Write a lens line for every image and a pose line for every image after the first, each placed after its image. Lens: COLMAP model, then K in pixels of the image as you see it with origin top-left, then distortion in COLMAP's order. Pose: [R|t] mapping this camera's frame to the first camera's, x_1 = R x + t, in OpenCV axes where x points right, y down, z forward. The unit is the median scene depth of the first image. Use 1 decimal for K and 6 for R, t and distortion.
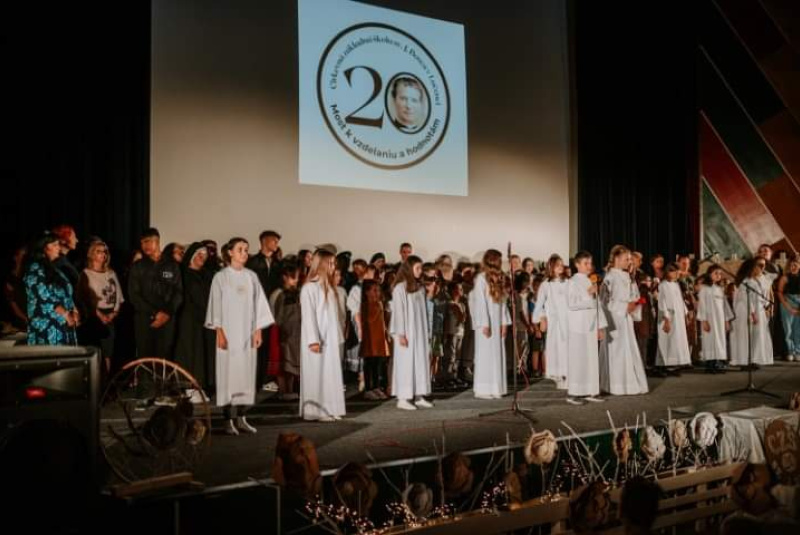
lens RADIAL K [[754.3, 0, 403.6], [0, 754.3, 259.1], [0, 0, 1]] dist [-0.054999, 0.082793]
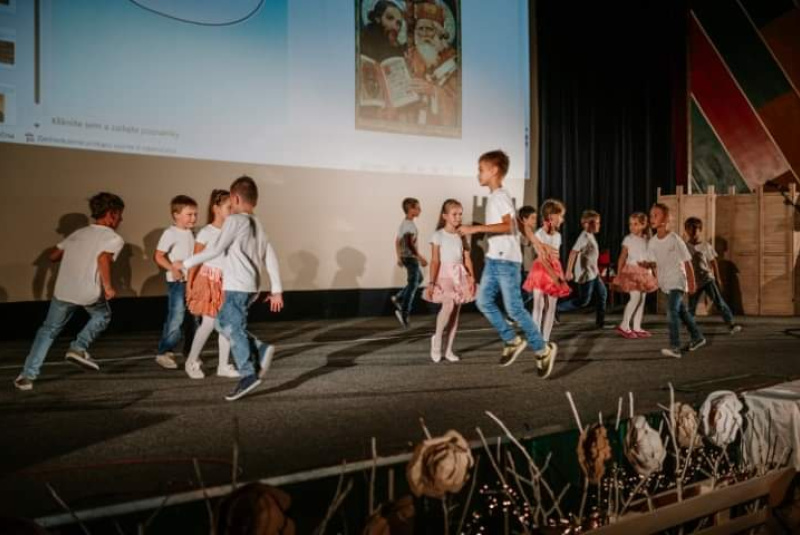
lens RADIAL K [[765.1, 0, 400.7], [0, 765.1, 249.8], [0, 0, 1]] dist [-0.045327, 0.005578]
pose [[0.999243, 0.001361, 0.038891, 0.118042], [-0.002587, 0.999501, 0.031494, 0.074198], [-0.038829, -0.031571, 0.998747, 0.417667]]
